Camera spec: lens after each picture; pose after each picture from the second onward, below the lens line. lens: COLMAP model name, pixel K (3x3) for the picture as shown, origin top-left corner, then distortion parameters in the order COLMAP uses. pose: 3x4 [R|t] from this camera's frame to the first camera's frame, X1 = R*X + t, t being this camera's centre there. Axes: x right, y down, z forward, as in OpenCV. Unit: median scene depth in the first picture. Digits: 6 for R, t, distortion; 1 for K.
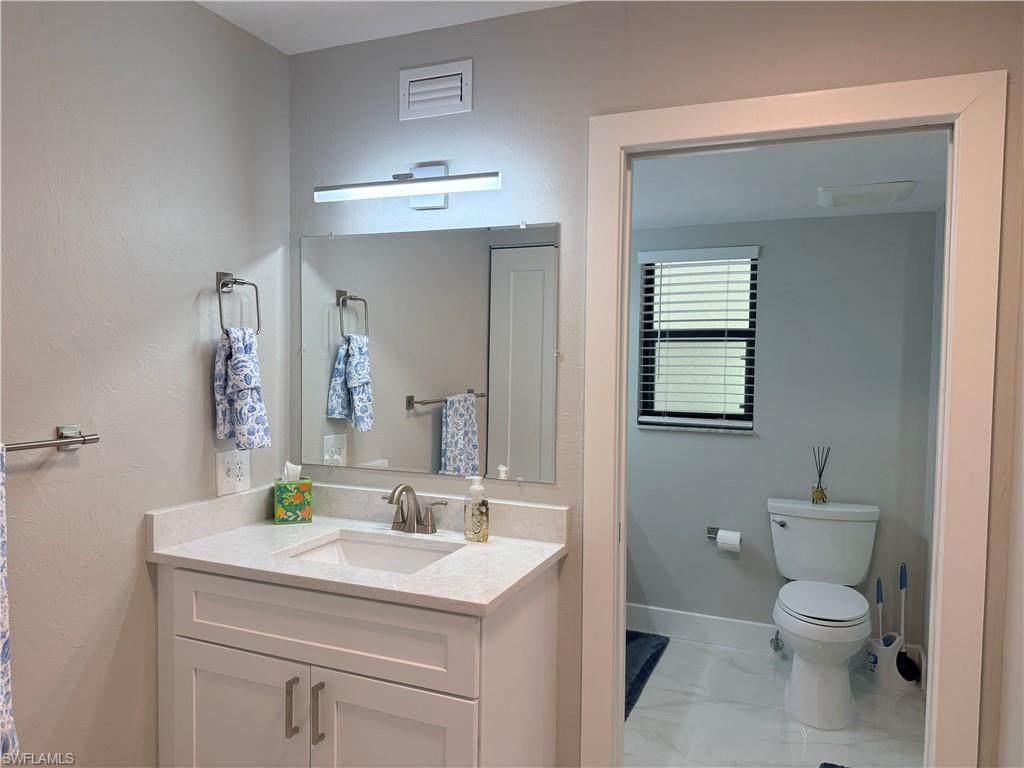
lens RADIAL K [[714.9, 0, 515.3], [0, 714.9, 391.5], [0, 0, 1]] dist [0.102626, -0.139075]
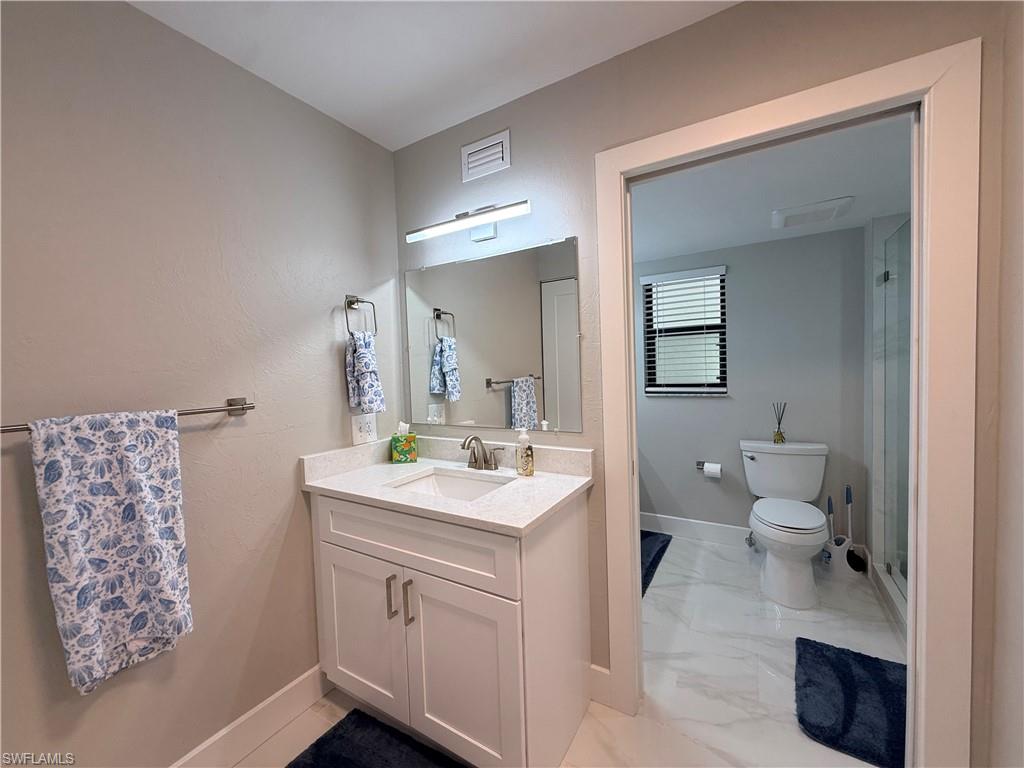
lens RADIAL K [[405.4, 0, 510.1], [0, 405.4, 385.5], [0, 0, 1]] dist [-0.005866, 0.000038]
pose [[0.987635, -0.041081, -0.151292, 0.037842], [0.040961, 0.999153, -0.003914, 0.036030], [0.151325, -0.002332, 0.988481, 0.214387]]
